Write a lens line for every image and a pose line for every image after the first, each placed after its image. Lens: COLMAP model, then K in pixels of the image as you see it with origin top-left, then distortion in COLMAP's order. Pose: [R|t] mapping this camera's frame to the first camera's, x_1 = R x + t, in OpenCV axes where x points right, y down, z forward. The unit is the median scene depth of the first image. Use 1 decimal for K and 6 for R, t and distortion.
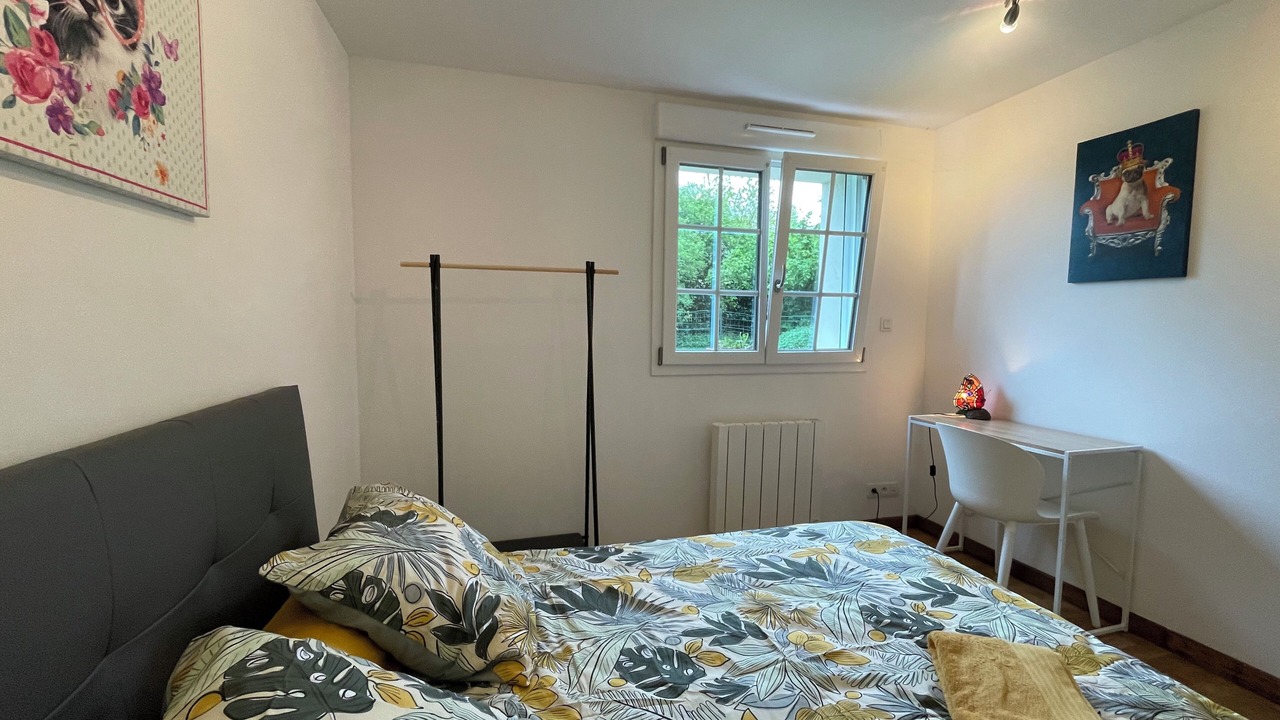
lens RADIAL K [[517.0, 0, 640.3], [0, 517.0, 357.8], [0, 0, 1]] dist [-0.002754, -0.000325]
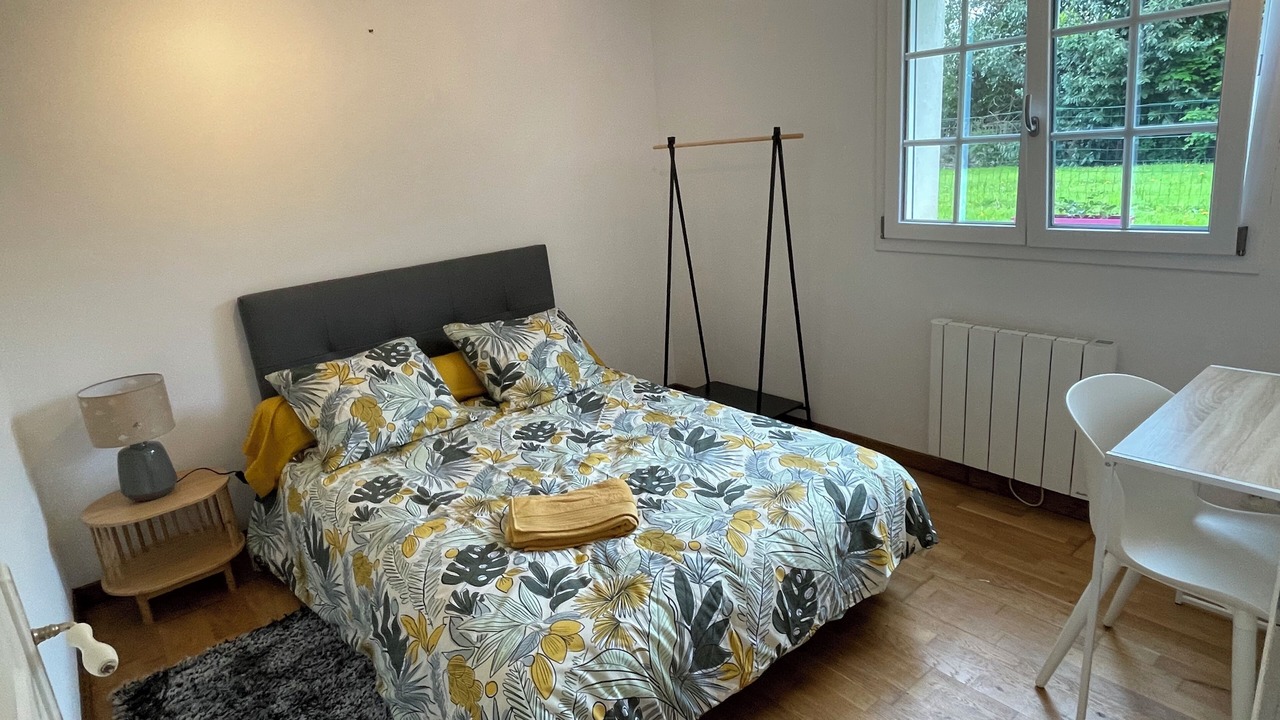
lens RADIAL K [[727.5, 0, 635.9], [0, 727.5, 357.3], [0, 0, 1]] dist [0.001774, 0.000453]
pose [[0.412586, 0.214000, -0.885425, 1.769486], [0.020924, 0.969530, 0.244077, -0.175120], [0.910678, -0.119230, 0.395537, 0.289649]]
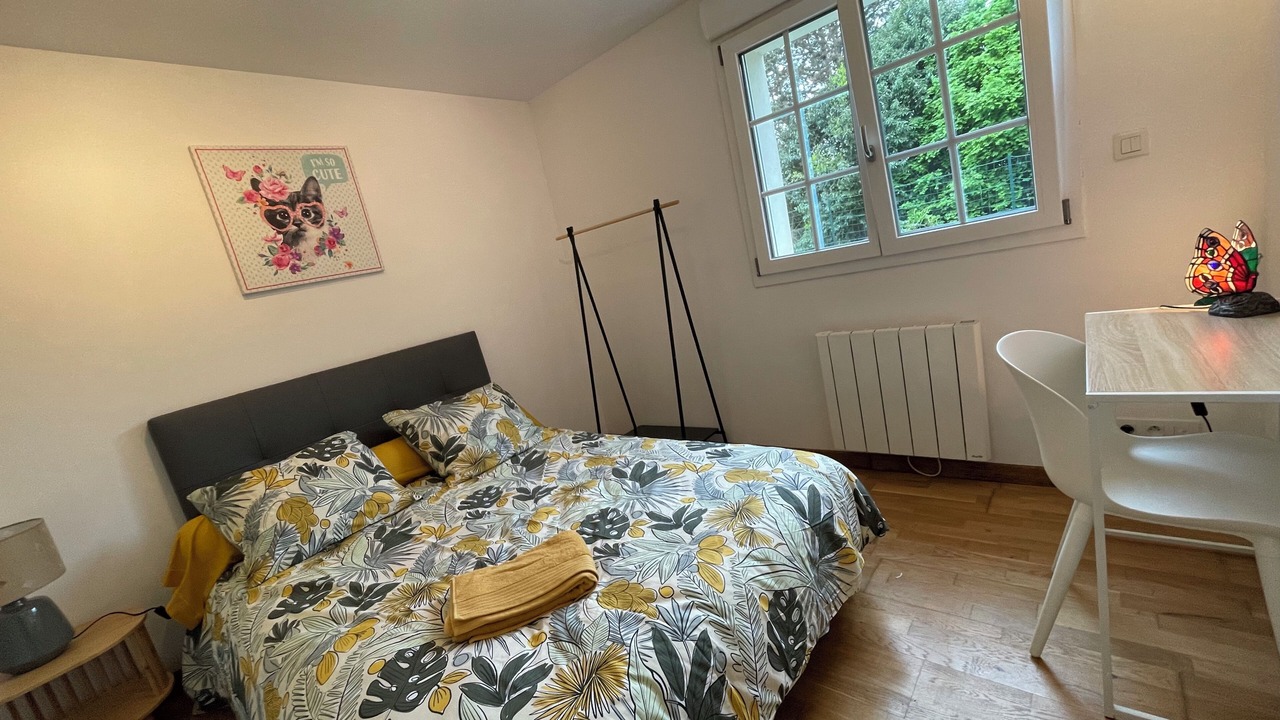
lens RADIAL K [[517.0, 0, 640.3], [0, 517.0, 357.8], [0, 0, 1]] dist [-0.002754, -0.000325]
pose [[0.552107, 0.018632, -0.833565, 1.376779], [0.163760, 0.977854, 0.130322, 0.002022], [0.817533, -0.208456, 0.536829, 0.469294]]
